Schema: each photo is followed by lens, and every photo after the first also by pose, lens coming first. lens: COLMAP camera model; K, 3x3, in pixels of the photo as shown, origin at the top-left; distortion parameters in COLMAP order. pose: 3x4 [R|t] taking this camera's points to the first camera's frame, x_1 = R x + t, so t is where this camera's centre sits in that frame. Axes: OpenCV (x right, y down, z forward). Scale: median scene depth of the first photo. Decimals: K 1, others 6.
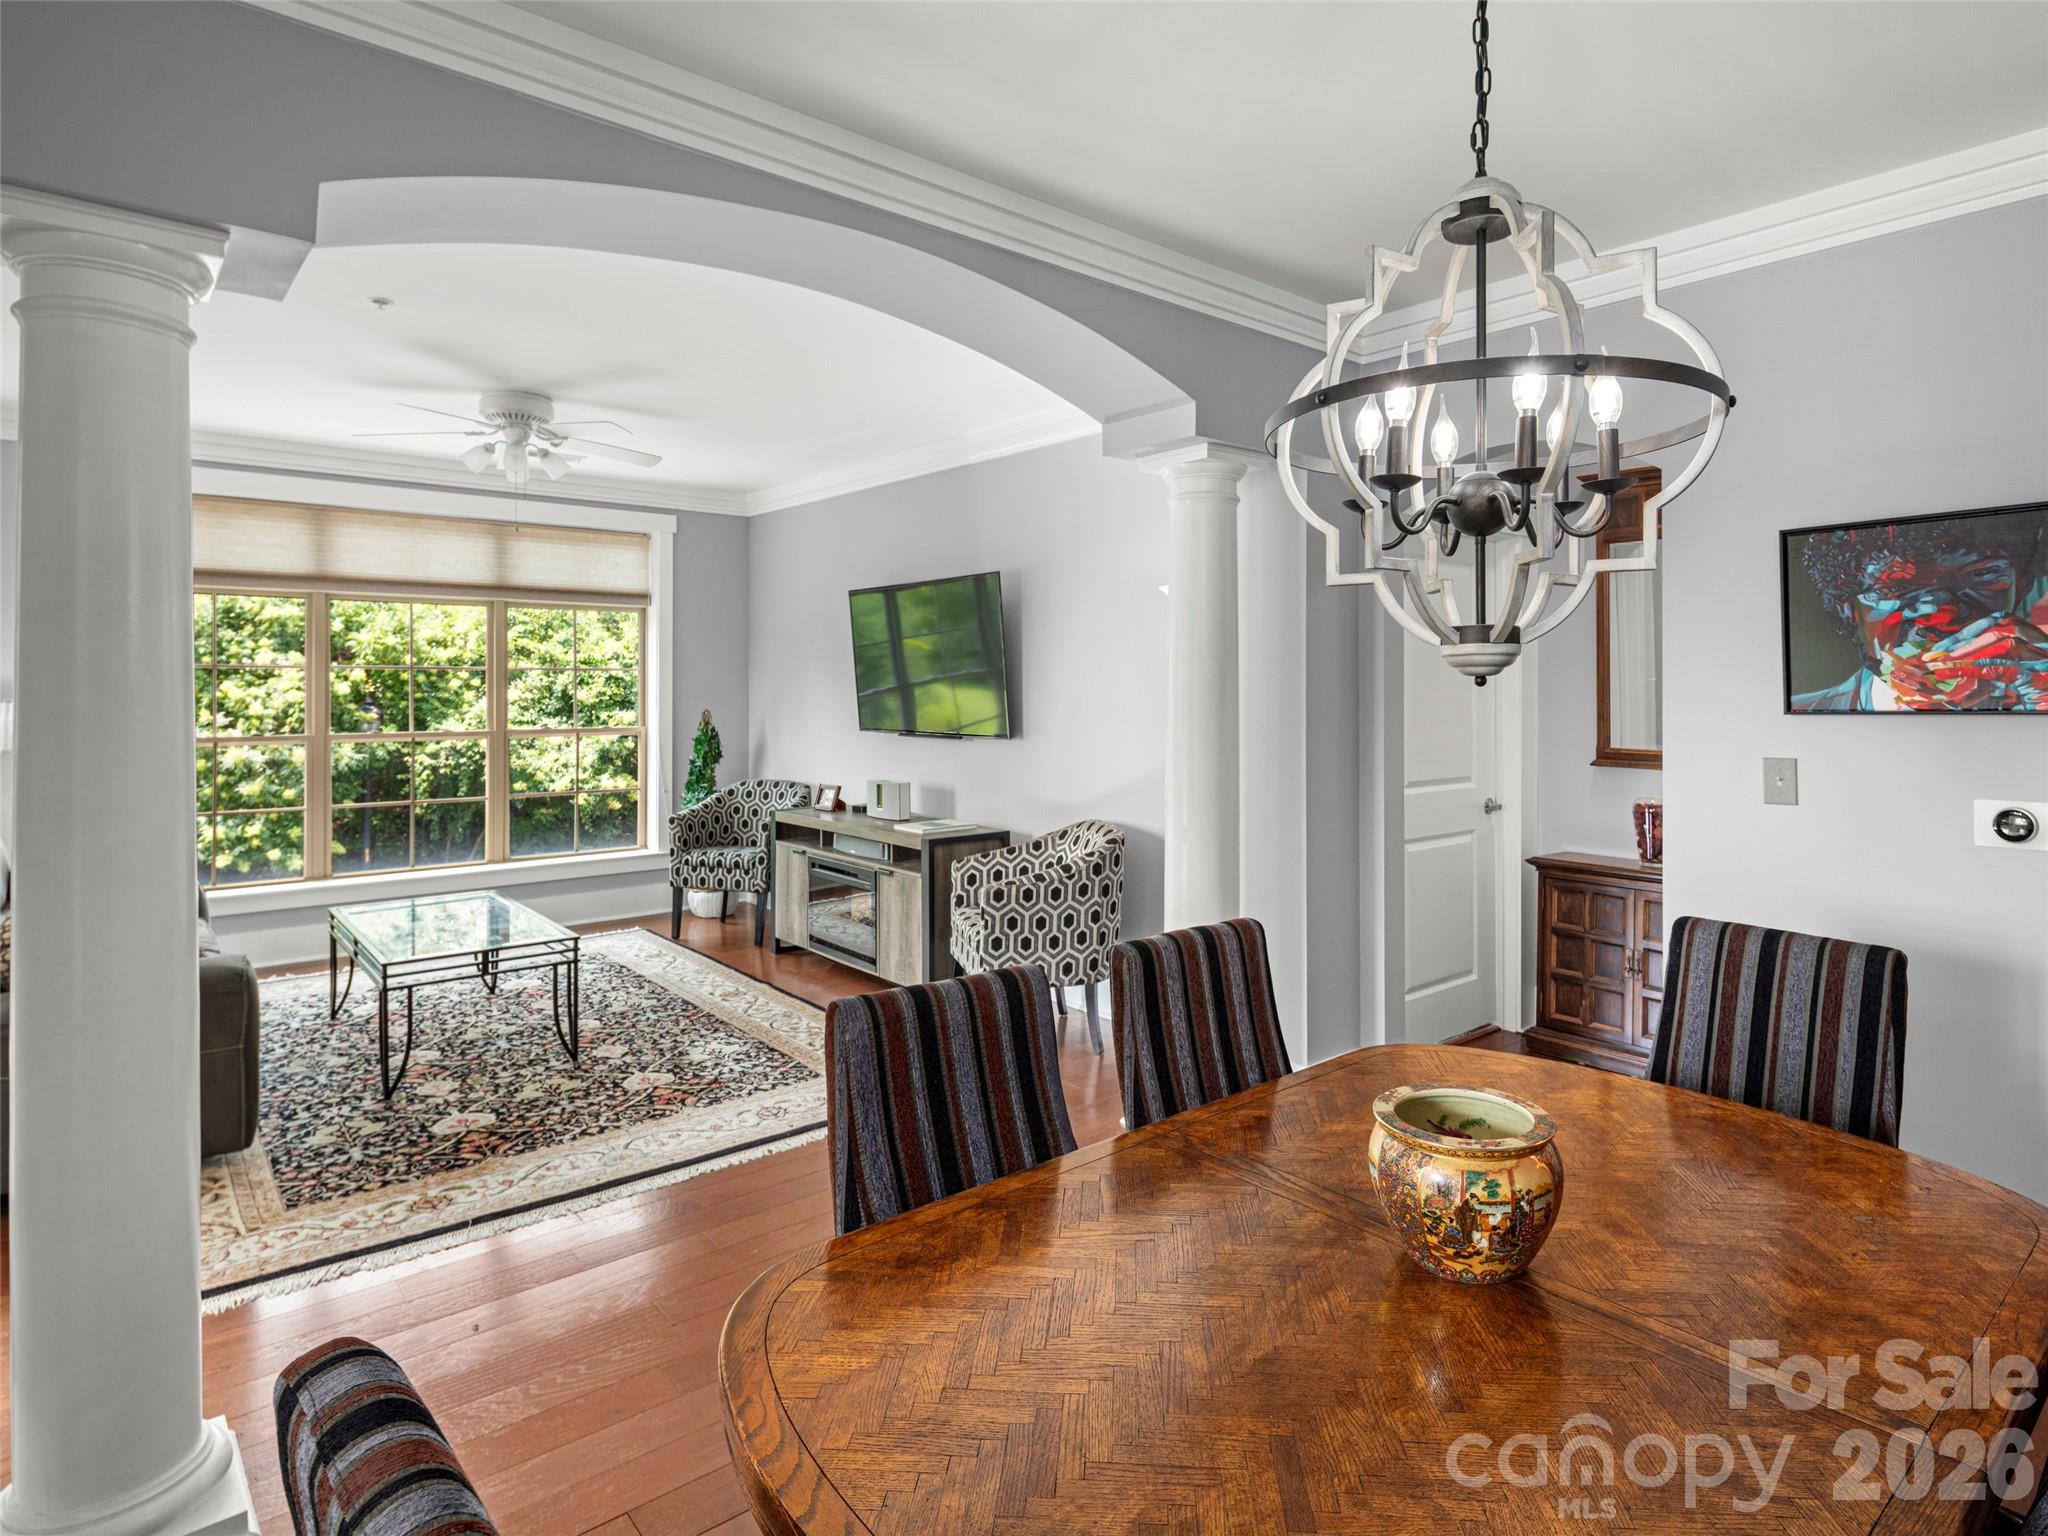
lens RADIAL K [[1126.3, 0, 1049.9], [0, 1126.3, 758.2], [0, 0, 1]] dist [0.001090, -0.000127]
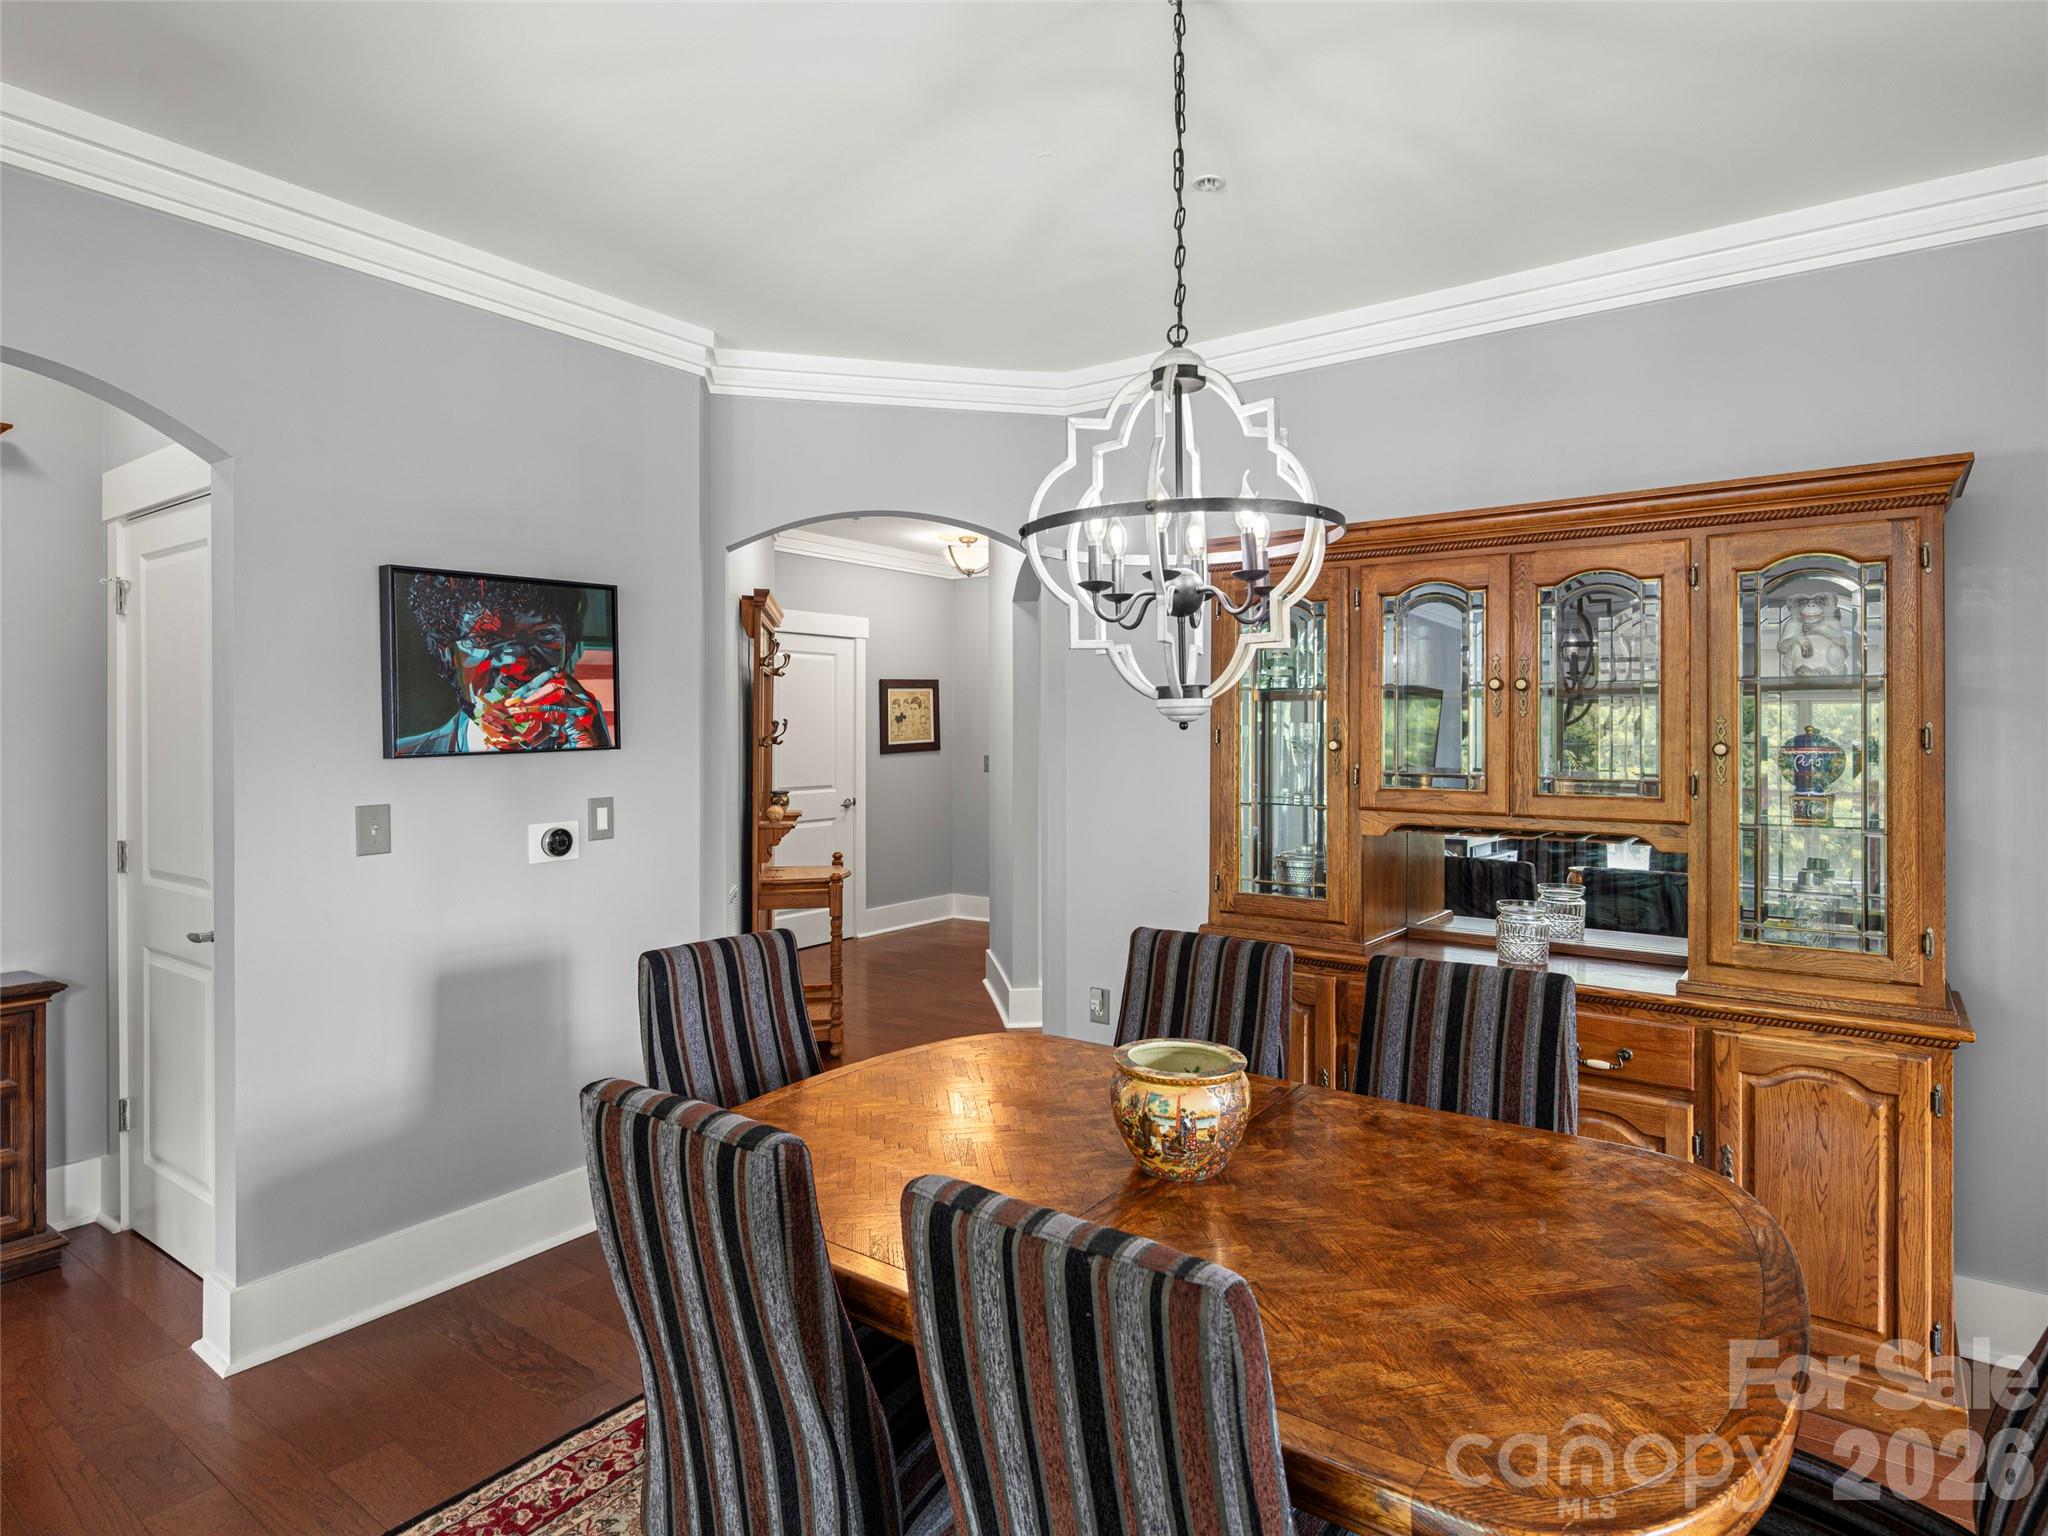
lens RADIAL K [[1126.3, 0, 1049.9], [0, 1126.3, 758.2], [0, 0, 1]] dist [0.001090, -0.000127]
pose [[-0.243058, -0.029262, 0.969570, -0.436677], [0.062558, 0.996991, 0.045772, -0.051869], [-0.967993, 0.071780, -0.240496, 0.747745]]
